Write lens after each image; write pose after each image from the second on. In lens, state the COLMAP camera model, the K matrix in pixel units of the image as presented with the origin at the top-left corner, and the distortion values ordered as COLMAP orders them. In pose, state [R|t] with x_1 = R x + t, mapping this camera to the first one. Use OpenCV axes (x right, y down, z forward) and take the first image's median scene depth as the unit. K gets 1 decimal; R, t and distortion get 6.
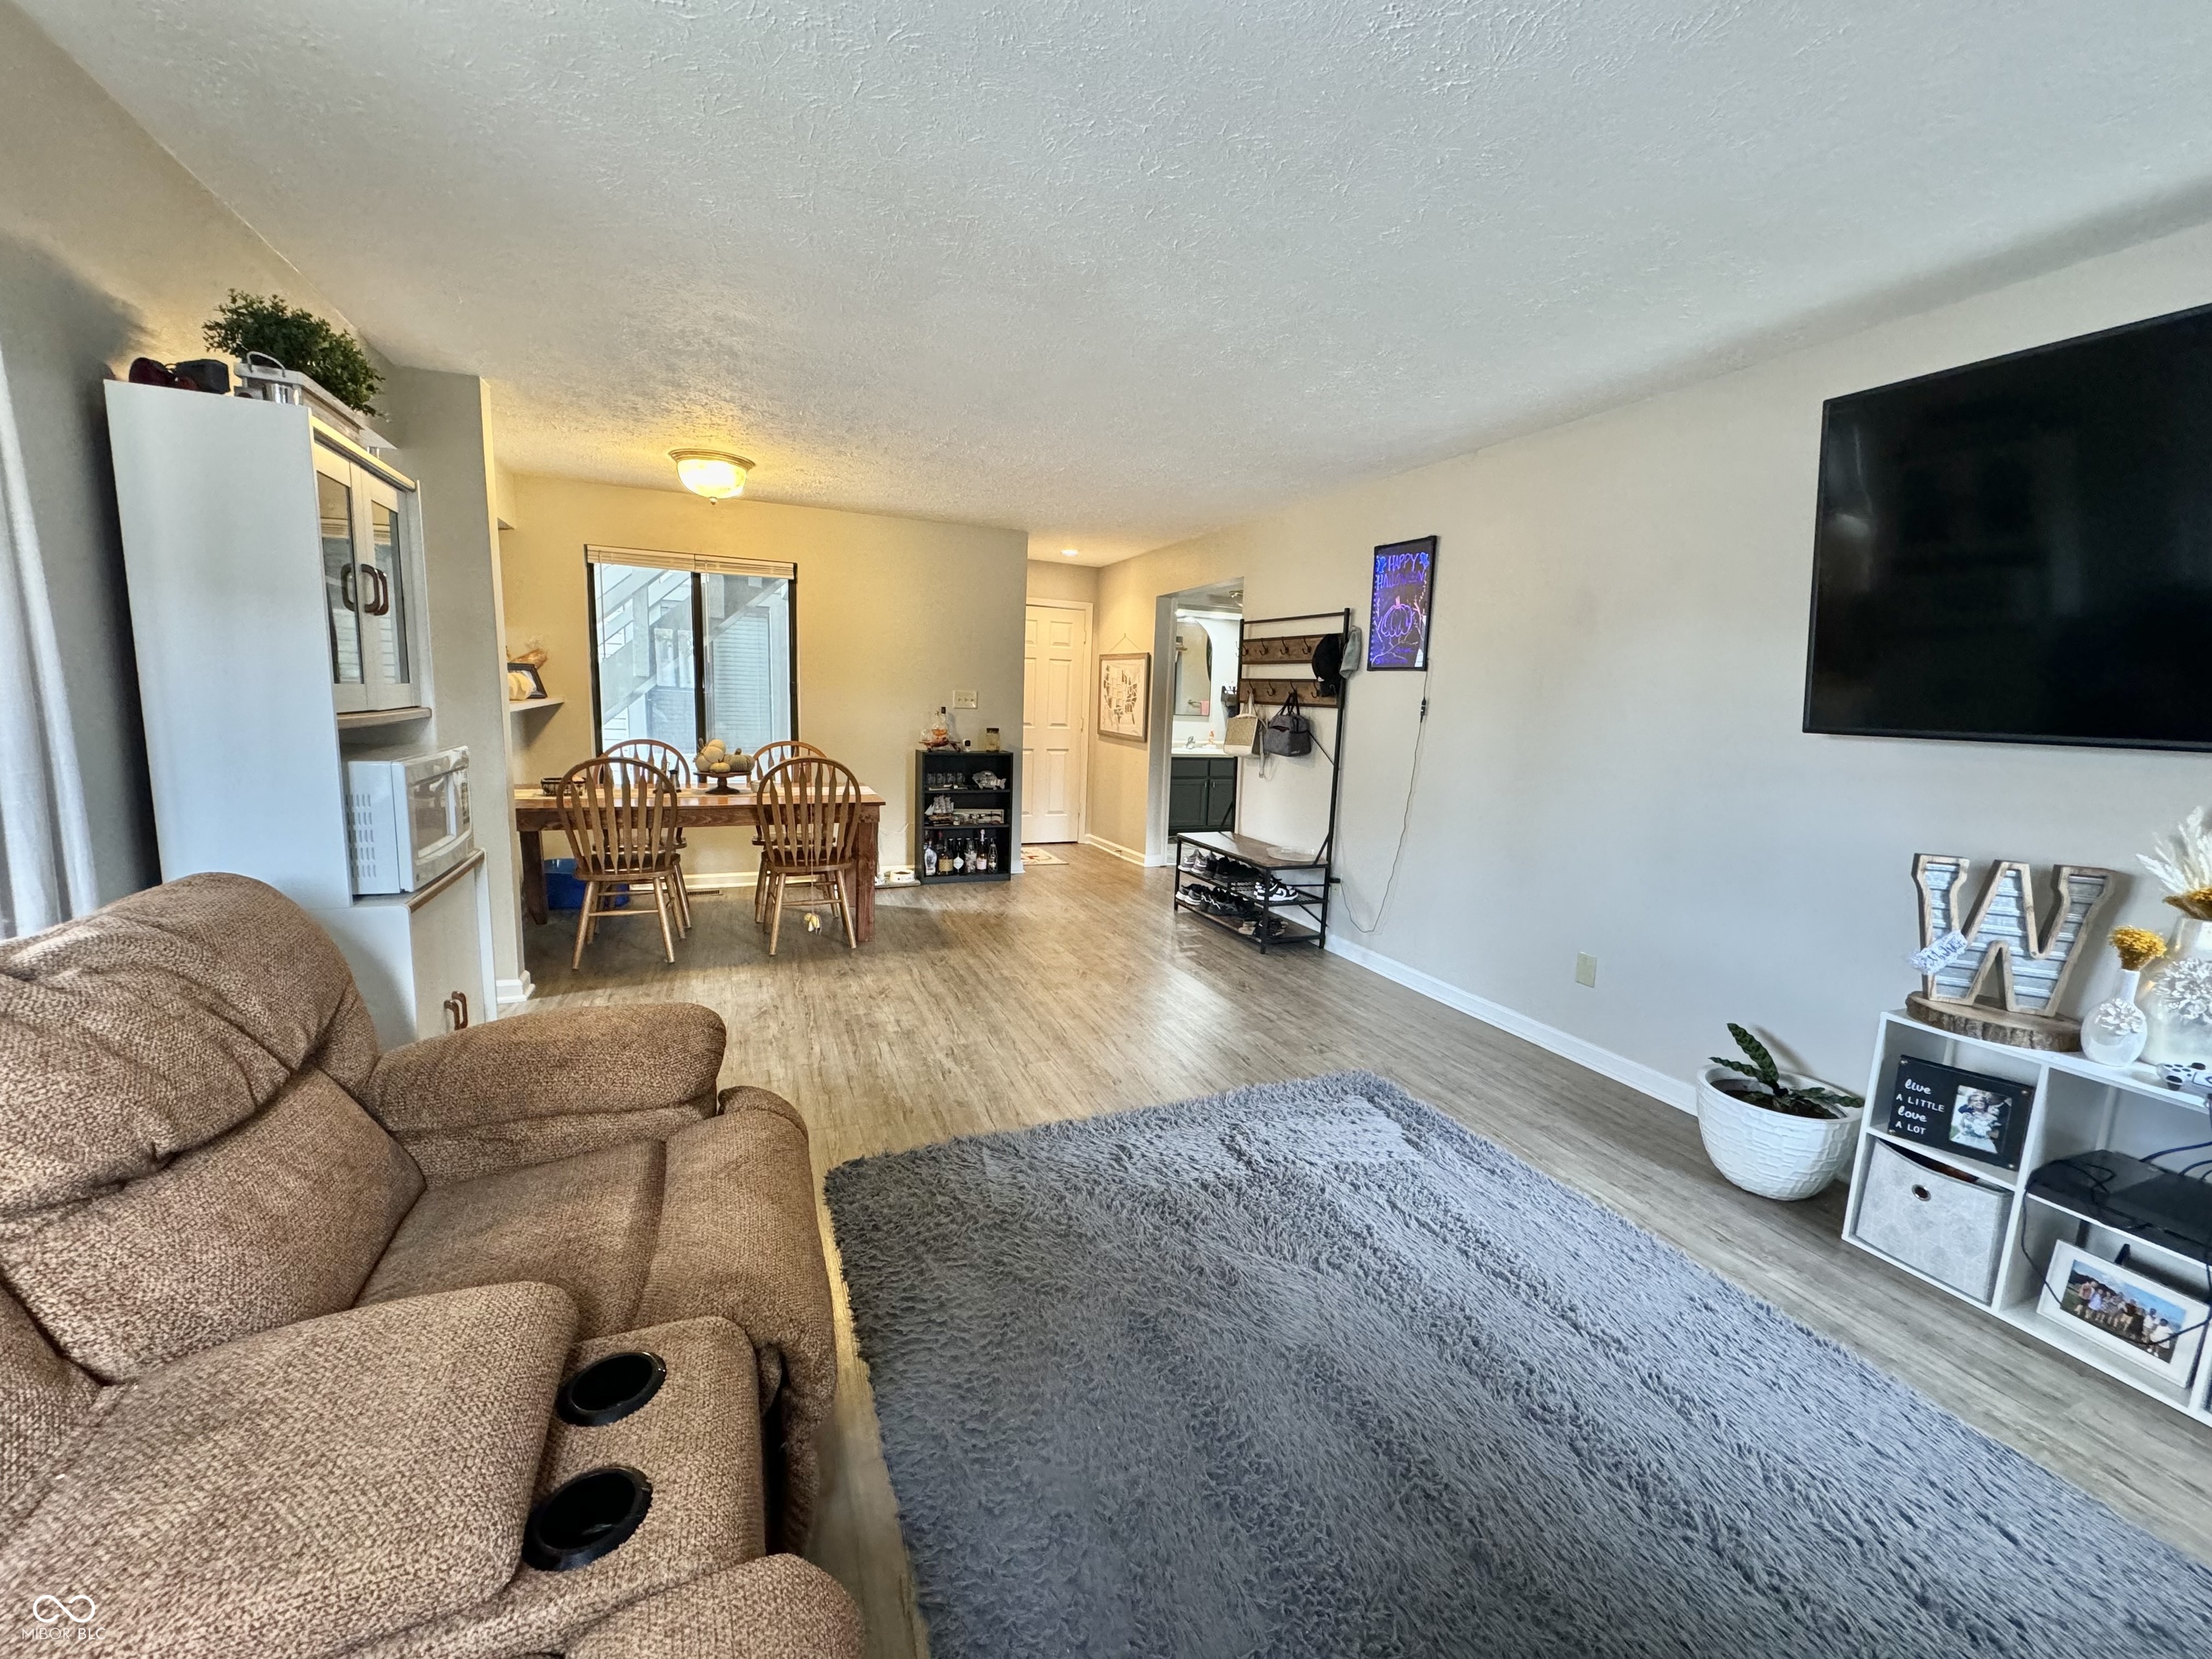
lens RADIAL K [[876.2, 0, 1111.0], [0, 876.2, 821.7], [0, 0, 1]] dist [-0.000601, -0.000399]
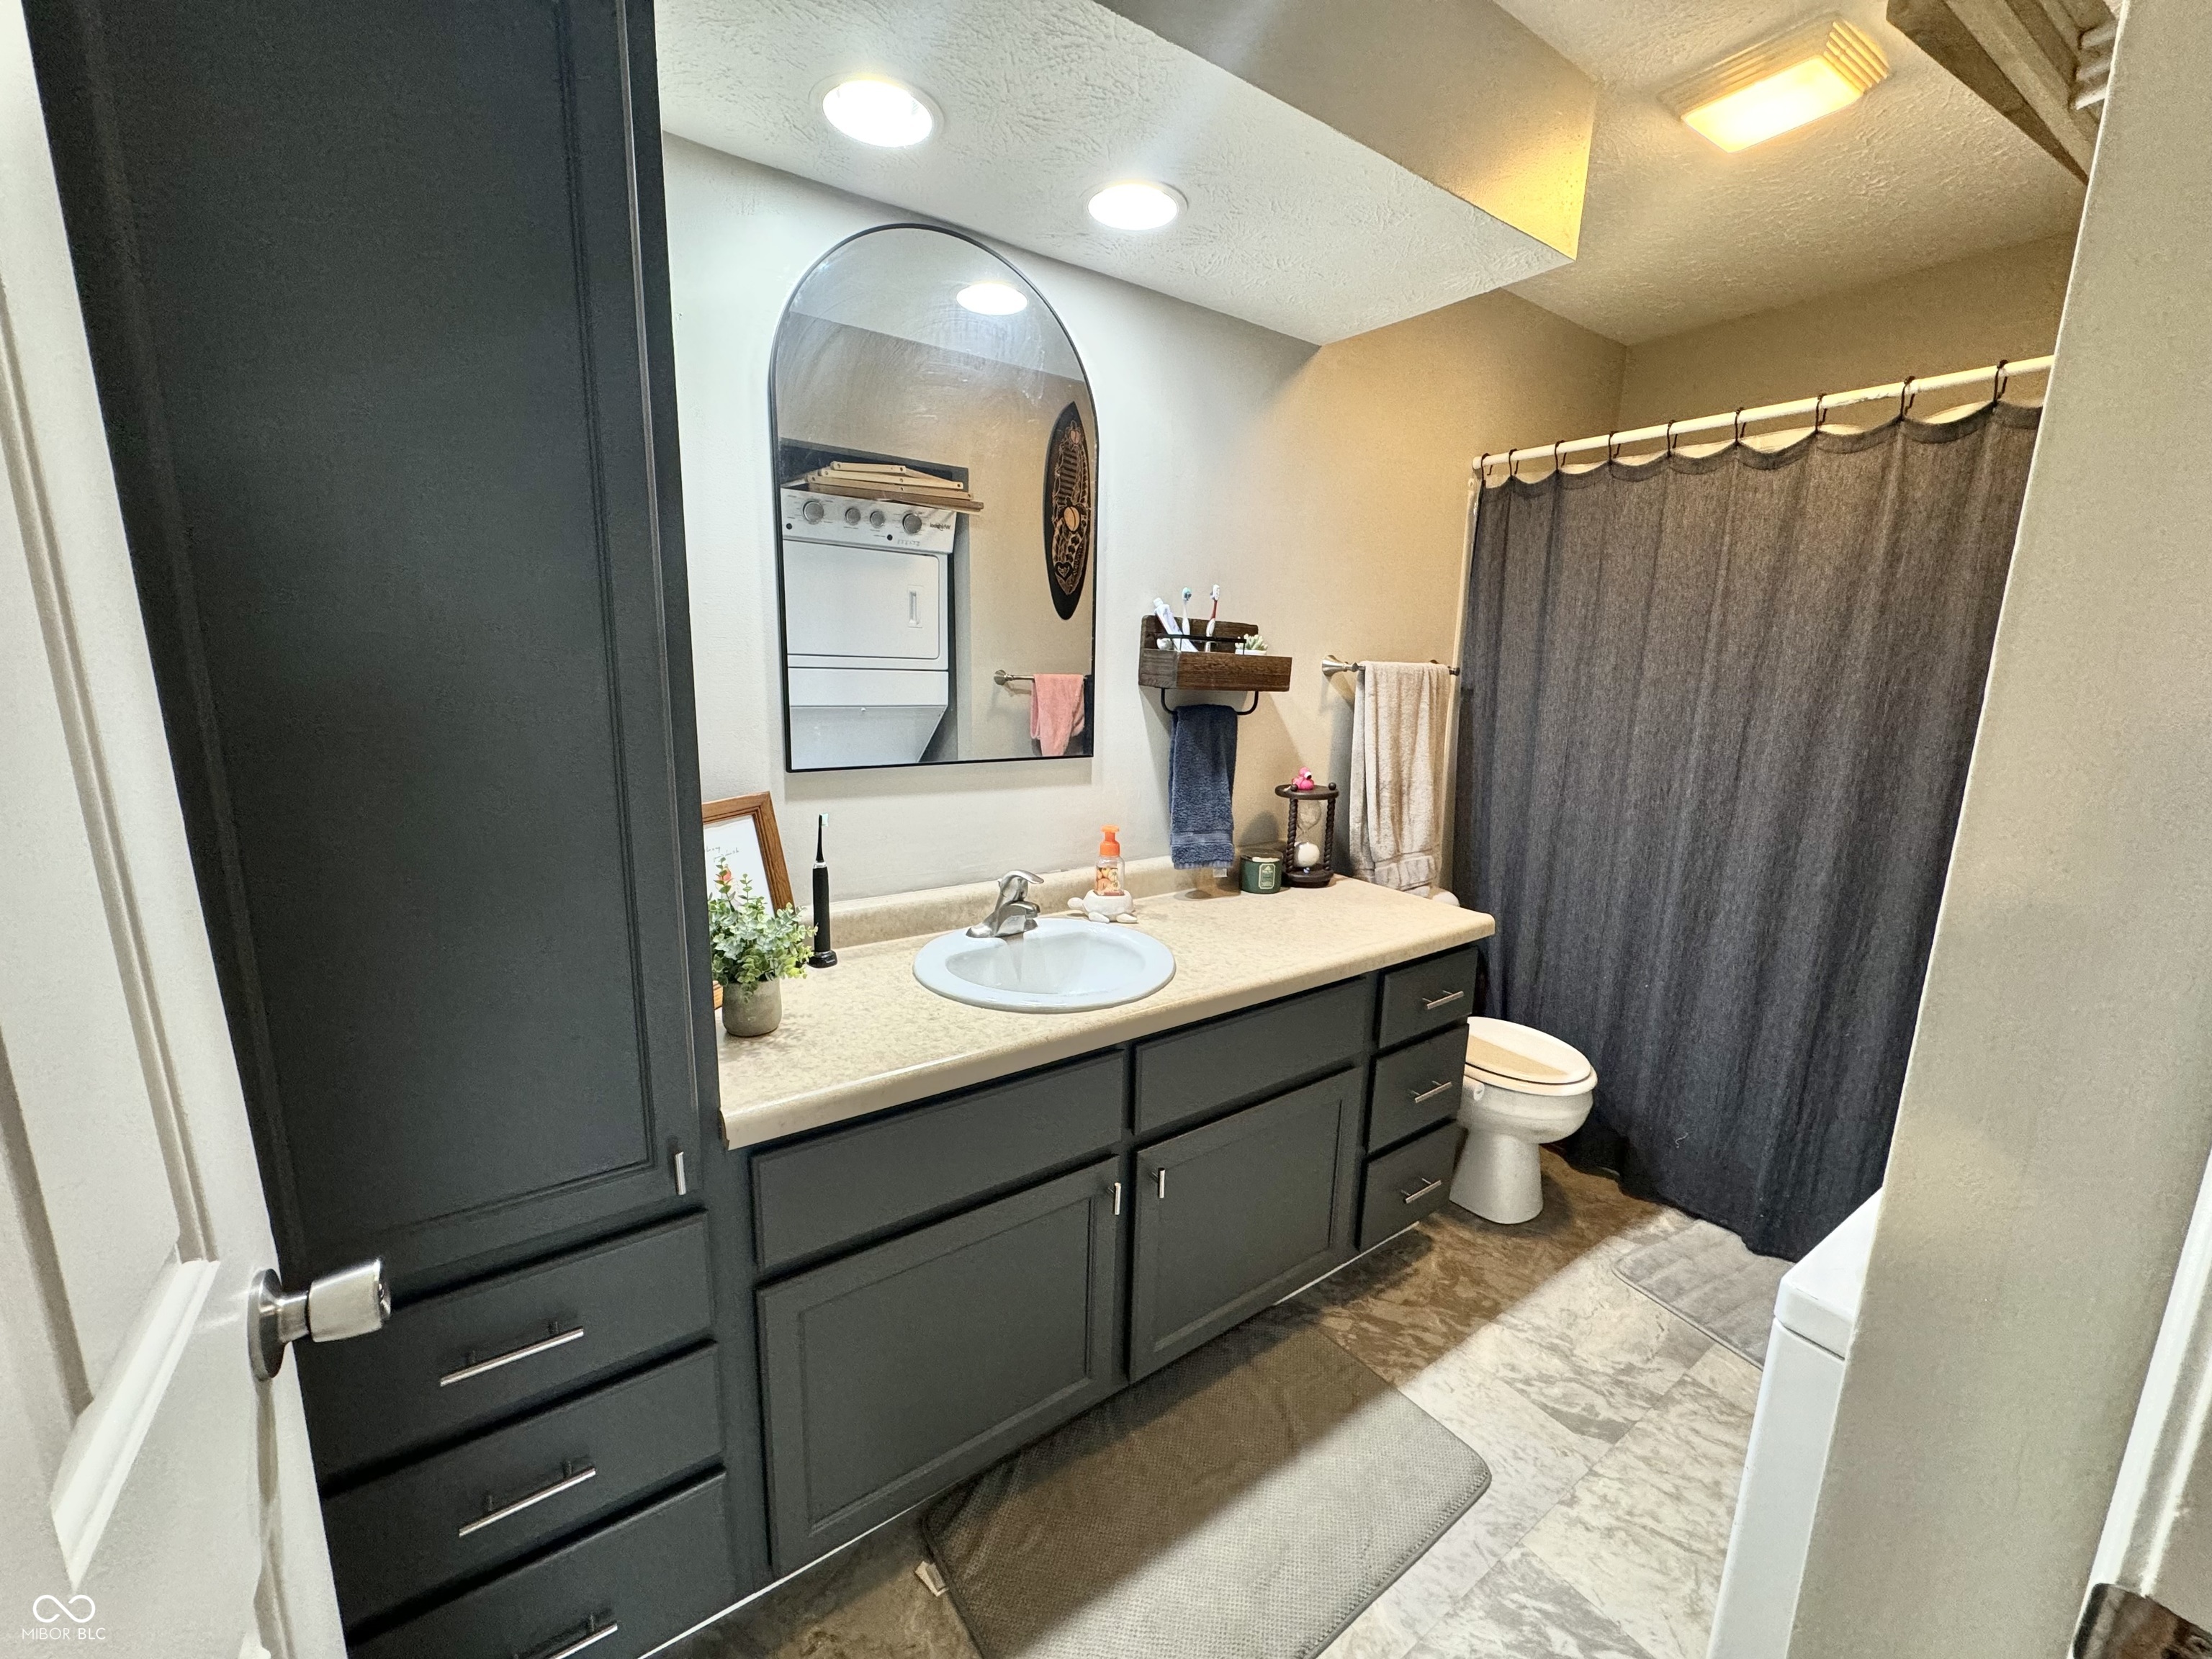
lens RADIAL K [[876.2, 0, 1114.2], [0, 876.2, 823.8], [0, 0, 1]] dist [-0.000601, -0.000399]
pose [[0.977323, -0.051740, 0.205335, 0.105662], [0.041073, 0.997592, 0.055879, -0.170154], [-0.207732, -0.046178, 0.977095, 1.154314]]
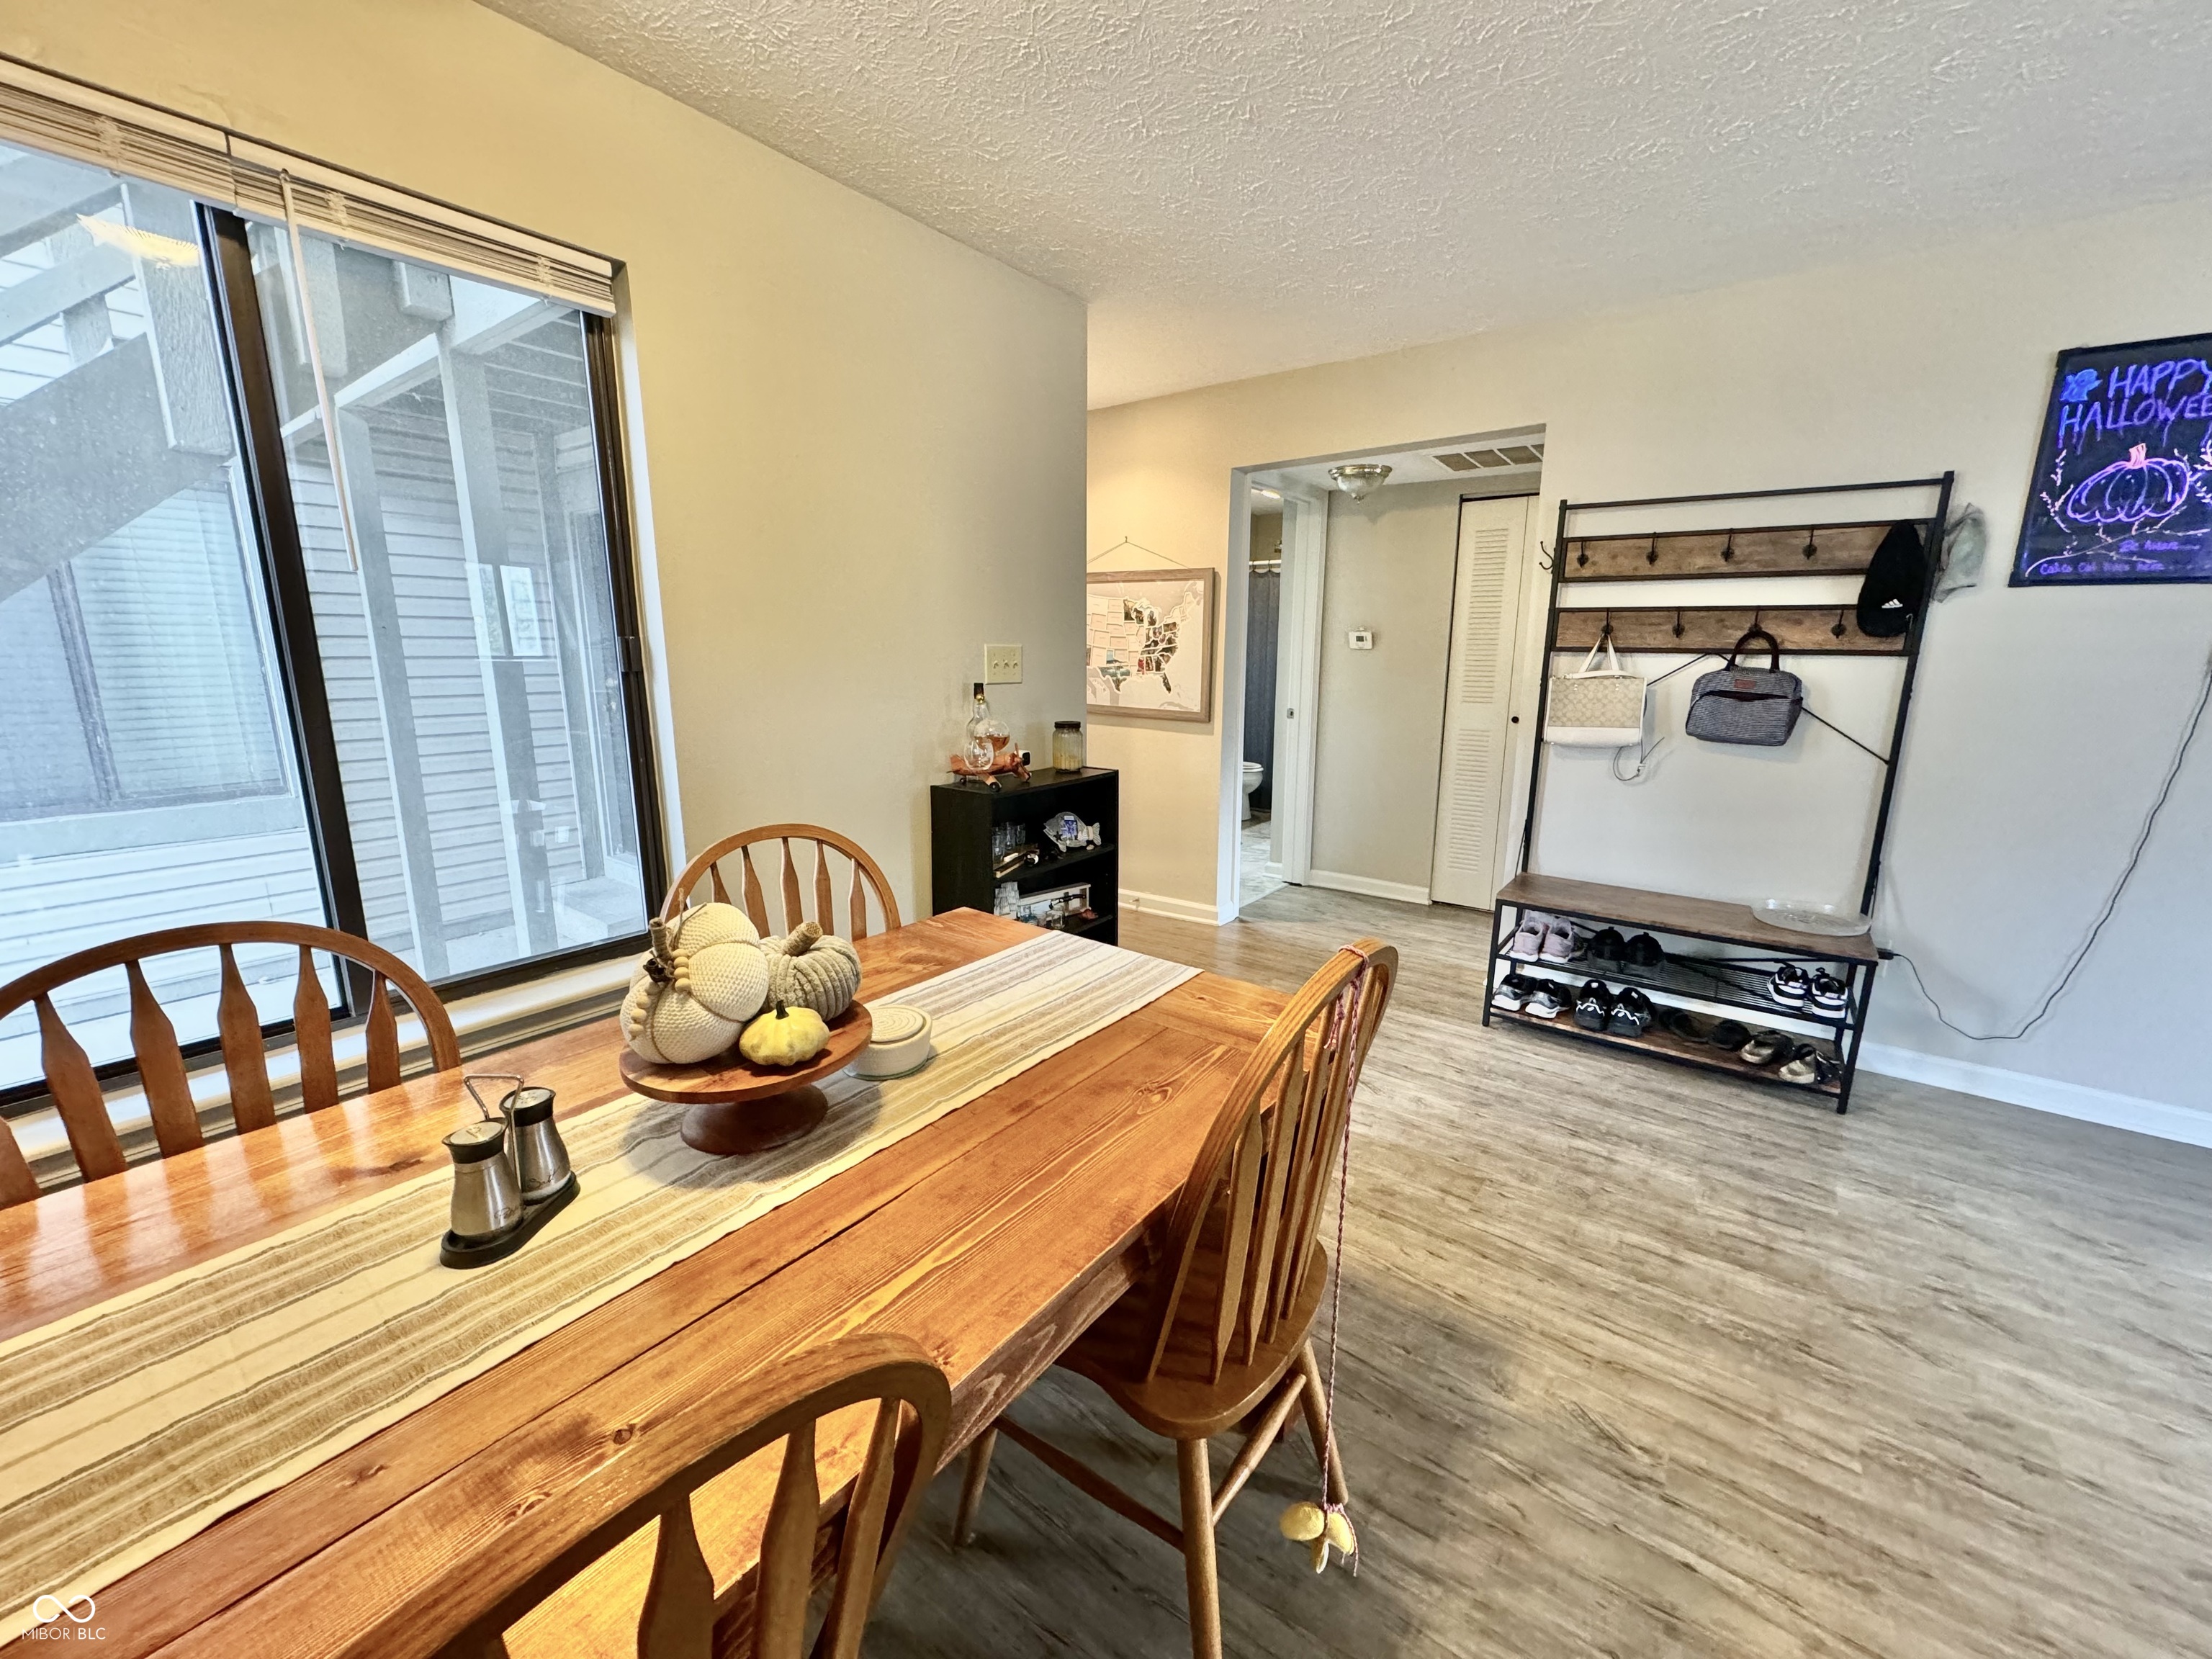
lens RADIAL K [[876.2, 0, 1102.9], [0, 876.2, 826.9], [0, 0, 1]] dist [-0.000601, -0.000399]
pose [[0.867817, -0.133229, 0.478690, -0.355825], [0.097080, 0.990279, 0.099617, -0.096572], [-0.487308, -0.039978, 0.872314, 0.574528]]
